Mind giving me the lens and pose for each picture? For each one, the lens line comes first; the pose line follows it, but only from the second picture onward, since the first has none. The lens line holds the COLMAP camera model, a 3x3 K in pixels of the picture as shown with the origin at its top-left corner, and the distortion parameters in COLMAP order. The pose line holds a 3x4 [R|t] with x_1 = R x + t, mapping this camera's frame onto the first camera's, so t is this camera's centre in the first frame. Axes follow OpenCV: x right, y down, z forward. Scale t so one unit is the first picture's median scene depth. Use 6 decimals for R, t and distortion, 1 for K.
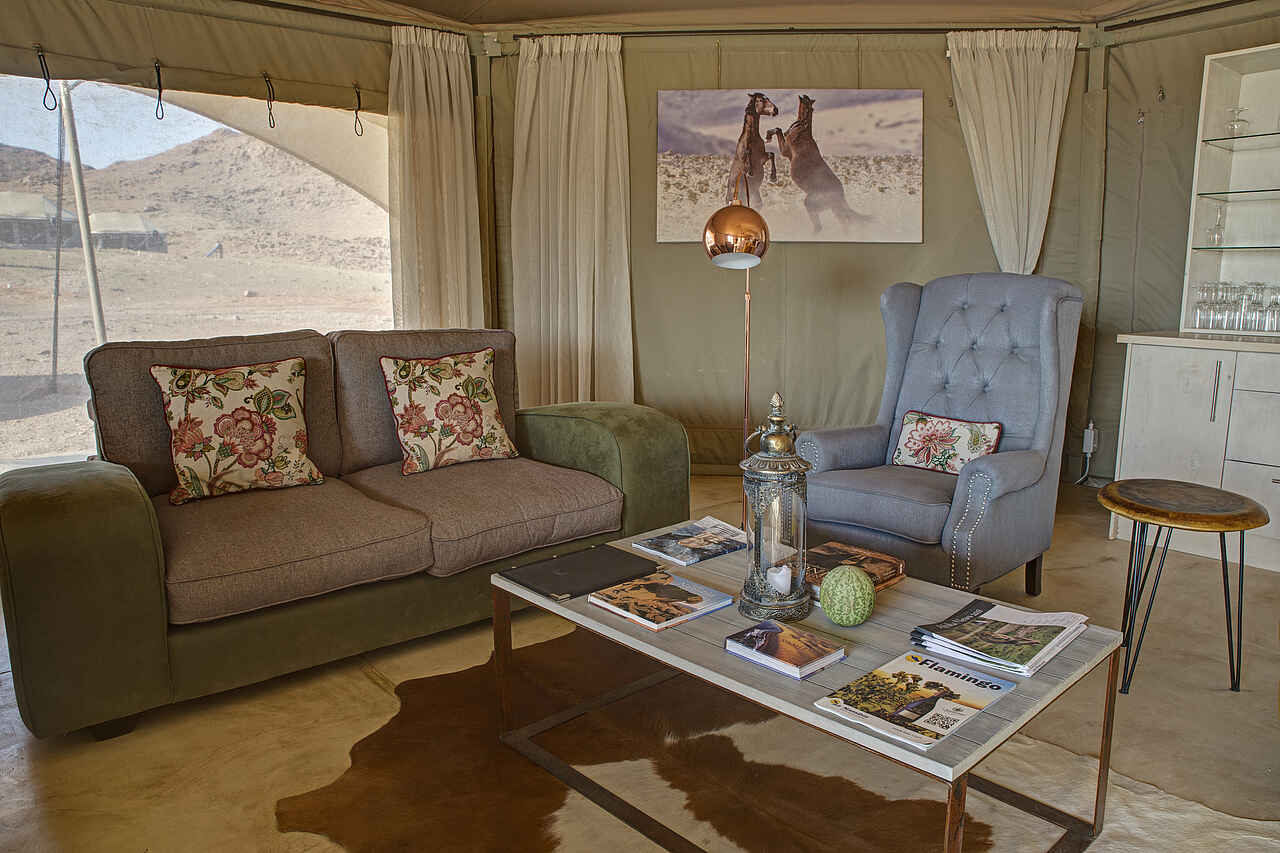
lens RADIAL K [[885.5, 0, 640.0], [0, 885.5, 426.5], [0, 0, 1]] dist [-0.138647, 0.106996]
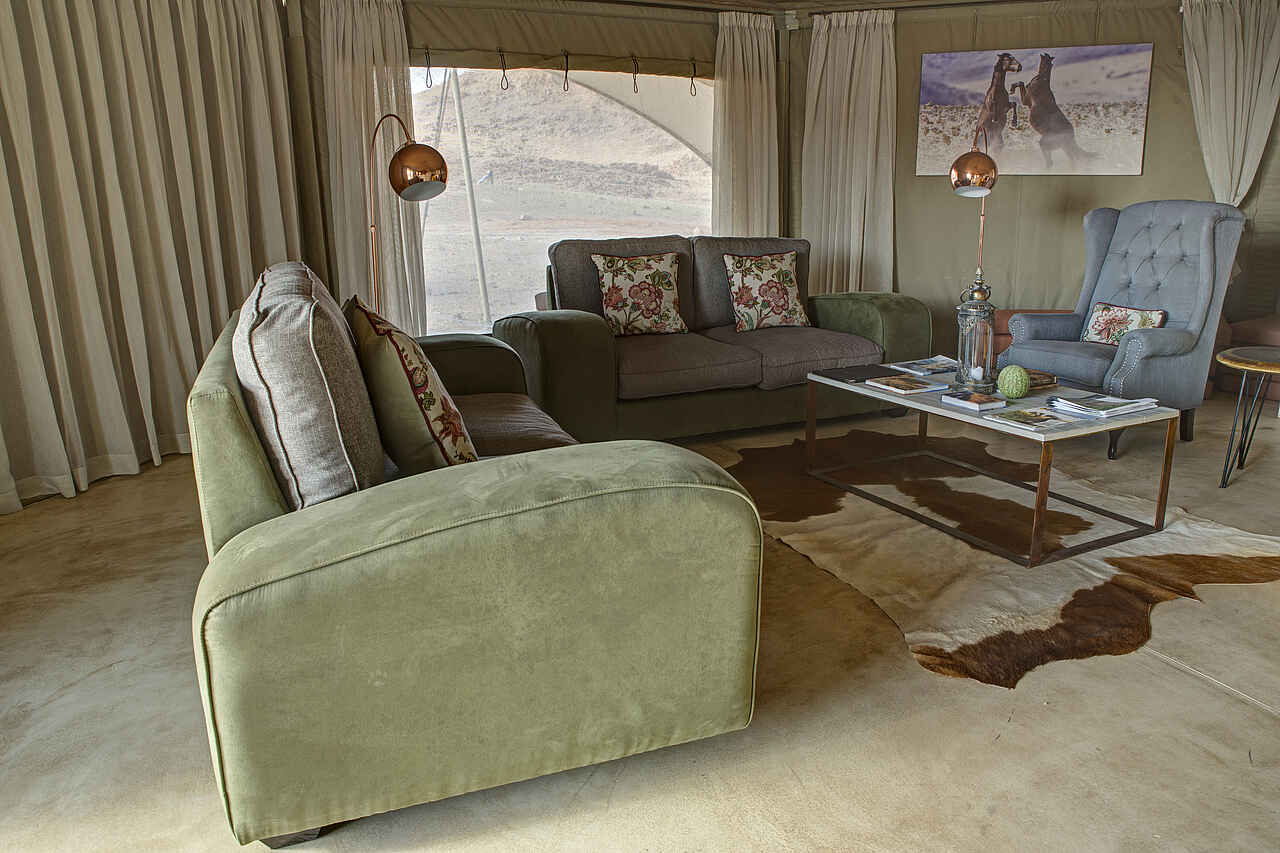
lens RADIAL K [[885.5, 0, 640.0], [0, 885.5, 426.5], [0, 0, 1]] dist [-0.138647, 0.106996]
pose [[0.961370, 0.061077, -0.268399, -0.009376], [-0.039074, 0.995479, 0.086570, 0.085263], [0.272473, -0.072739, 0.959410, -0.483487]]
